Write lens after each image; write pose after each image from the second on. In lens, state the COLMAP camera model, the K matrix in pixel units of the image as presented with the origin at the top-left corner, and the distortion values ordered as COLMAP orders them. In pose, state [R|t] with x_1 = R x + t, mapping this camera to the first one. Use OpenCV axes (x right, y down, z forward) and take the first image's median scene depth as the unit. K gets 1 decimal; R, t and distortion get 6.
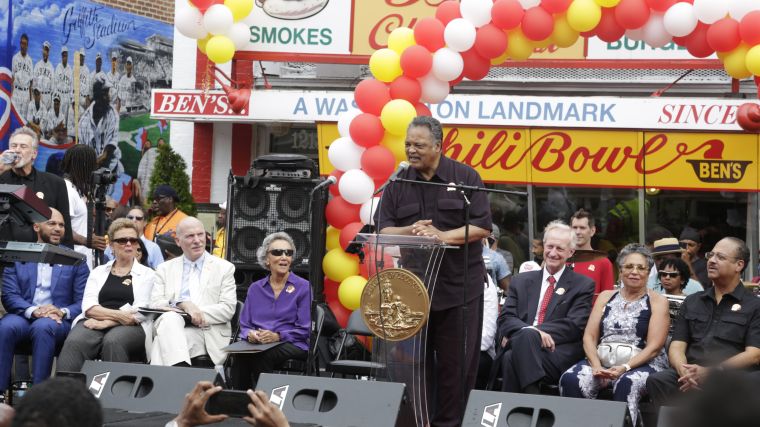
lens RADIAL K [[2342.9, 0, 362.8], [0, 2342.9, 228.8], [0, 0, 1]] dist [0.788841, 0.000000]
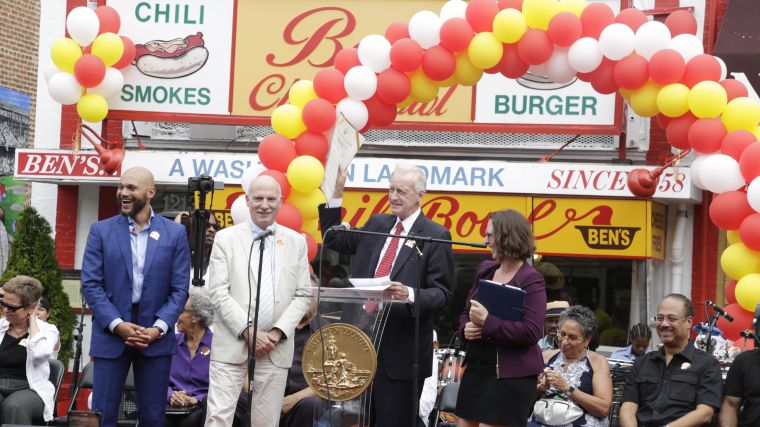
lens RADIAL K [[2342.9, 0, 375.1], [0, 2342.9, 213.3], [0, 0, 1]] dist [0.788841, 0.000000]
pose [[0.995462, 0.007727, 0.094845, -0.038485], [-0.003620, 0.999051, -0.043394, 0.008347], [-0.095090, 0.042854, 0.994546, 0.035437]]
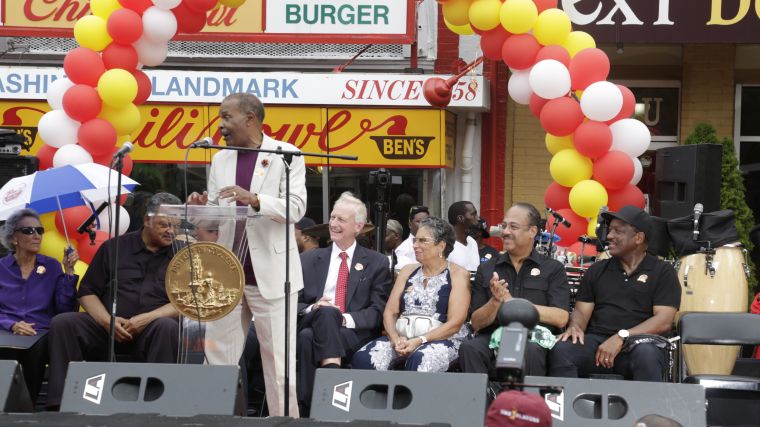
lens RADIAL K [[2342.9, 0, 387.1], [0, 2342.9, 214.5], [0, 0, 1]] dist [0.788841, 0.000000]
pose [[0.972806, -0.021987, 0.230575, -0.079836], [0.023493, 0.999717, -0.003786, 0.006967], [-0.230426, 0.009100, 0.973047, 0.054780]]
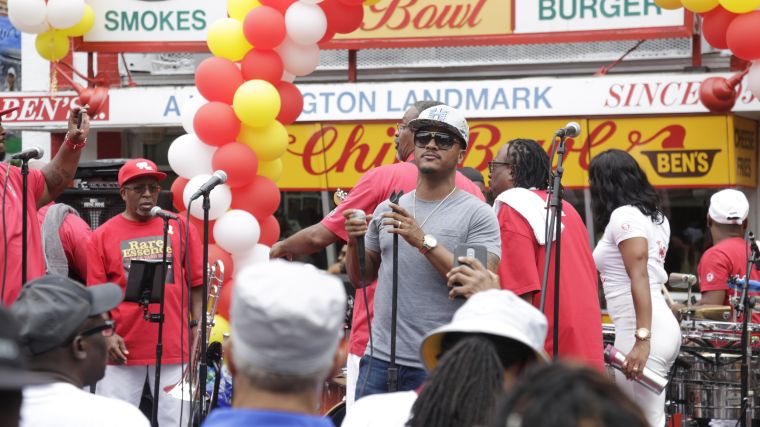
lens RADIAL K [[2342.9, 0, 365.2], [0, 2342.9, 211.6], [0, 0, 1]] dist [0.788841, 0.000000]
pose [[0.999105, -0.042163, 0.003259, 0.037786], [0.042217, 0.998933, -0.018707, 0.002699], [-0.002467, 0.018828, 0.999820, 0.188323]]
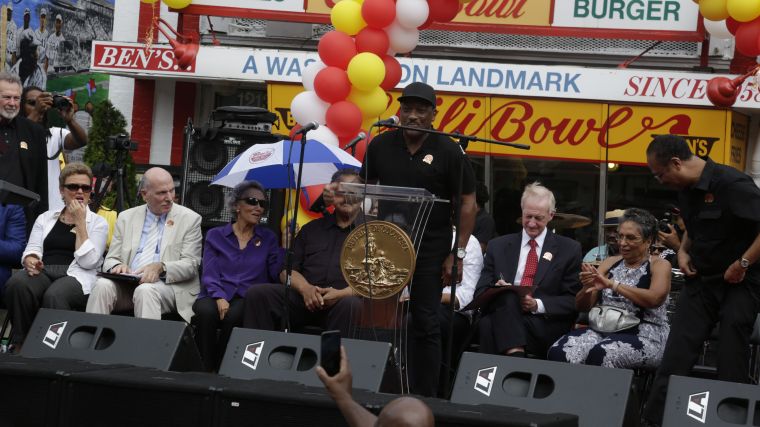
lens RADIAL K [[2342.9, 0, 367.0], [0, 2342.9, 214.4], [0, 0, 1]] dist [0.788841, 0.000000]
pose [[0.998360, 0.036316, 0.044246, -0.020087], [-0.036166, 0.999337, -0.004194, 0.011322], [-0.044369, 0.002587, 0.999012, 0.043954]]
